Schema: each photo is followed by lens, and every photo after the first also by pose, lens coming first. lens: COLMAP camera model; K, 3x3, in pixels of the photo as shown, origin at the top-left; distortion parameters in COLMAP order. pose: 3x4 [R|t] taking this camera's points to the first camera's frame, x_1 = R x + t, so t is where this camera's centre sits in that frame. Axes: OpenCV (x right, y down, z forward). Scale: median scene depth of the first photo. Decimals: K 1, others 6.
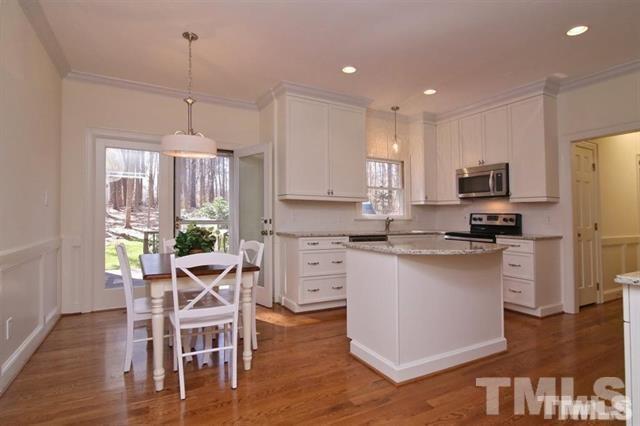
lens RADIAL K [[310.8, 0, 320.0], [0, 310.8, 213.0], [0, 0, 1]] dist [0.000146, 0.000041]
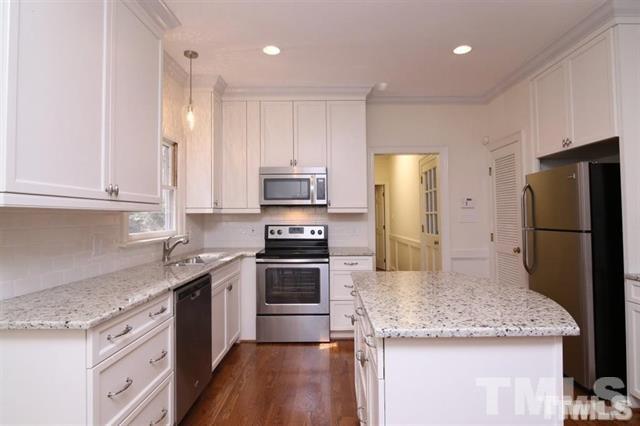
lens RADIAL K [[334.8, 0, 295.3], [0, 334.8, 202.3], [0, 0, 1]] dist [-0.000868, 0.000030]
pose [[0.513267, 0.017604, 0.858048, -0.209491], [0.006028, 0.999691, -0.024115, -0.035715], [-0.858208, 0.017550, 0.513002, 0.517321]]
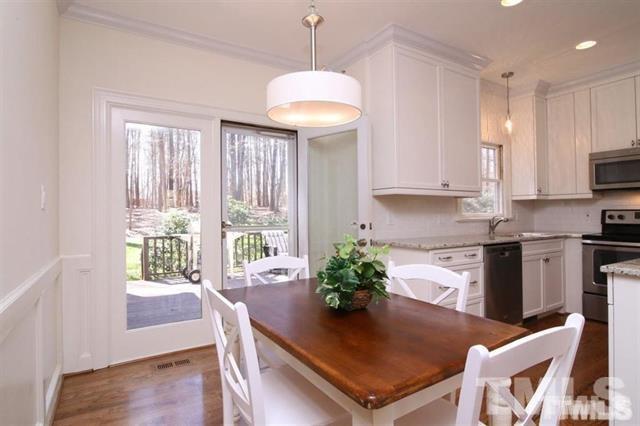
lens RADIAL K [[301.6, 0, 320.0], [0, 301.6, 213.0], [0, 0, 1]] dist [-0.003105, -0.000335]
pose [[0.998321, -0.019838, 0.054414, -0.275704], [0.019424, 0.999778, 0.008129, -0.010643], [-0.054564, -0.007058, 0.998485, 0.291256]]
